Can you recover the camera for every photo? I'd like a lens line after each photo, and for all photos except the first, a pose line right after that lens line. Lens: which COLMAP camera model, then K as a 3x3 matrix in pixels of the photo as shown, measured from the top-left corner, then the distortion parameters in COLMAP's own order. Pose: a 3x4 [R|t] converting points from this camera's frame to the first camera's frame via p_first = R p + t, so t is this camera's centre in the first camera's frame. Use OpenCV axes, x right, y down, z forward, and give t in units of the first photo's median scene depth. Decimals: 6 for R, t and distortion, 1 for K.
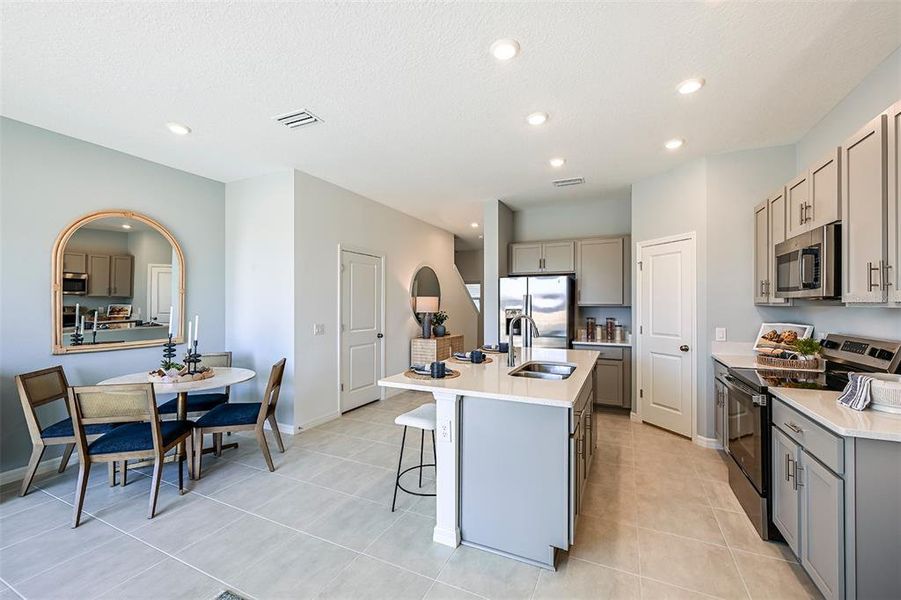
lens RADIAL K [[371.7, 0, 453.1], [0, 371.7, 303.5], [0, 0, 1]] dist [-0.001420, 0.000870]
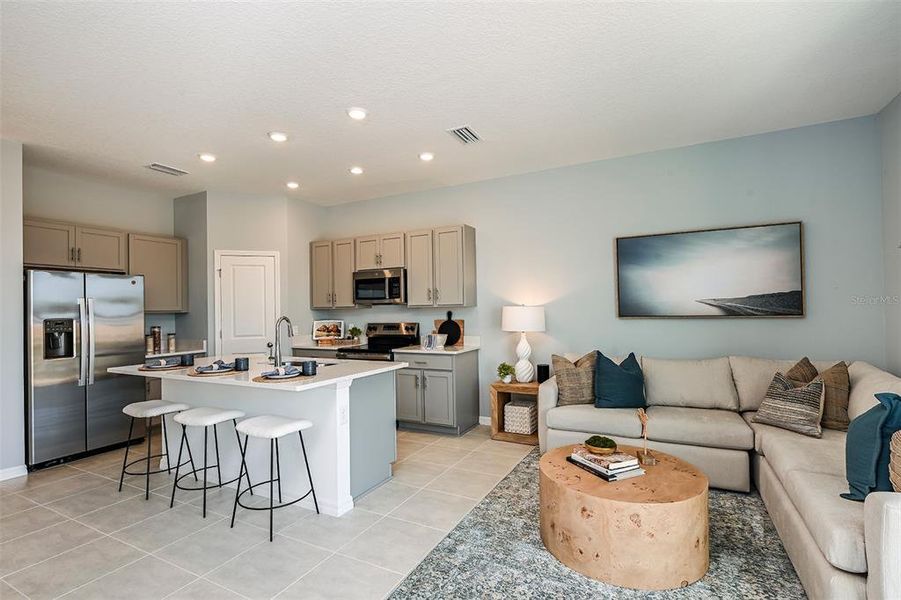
lens RADIAL K [[420.5, 0, 451.3], [0, 420.5, 303.3], [0, 0, 1]] dist [-0.002609, 0.001223]
pose [[0.042242, 0.013114, 0.999021, -0.828536], [0.016011, 0.999777, -0.013800, 0.013579], [-0.998979, 0.016578, 0.042022, 0.380705]]
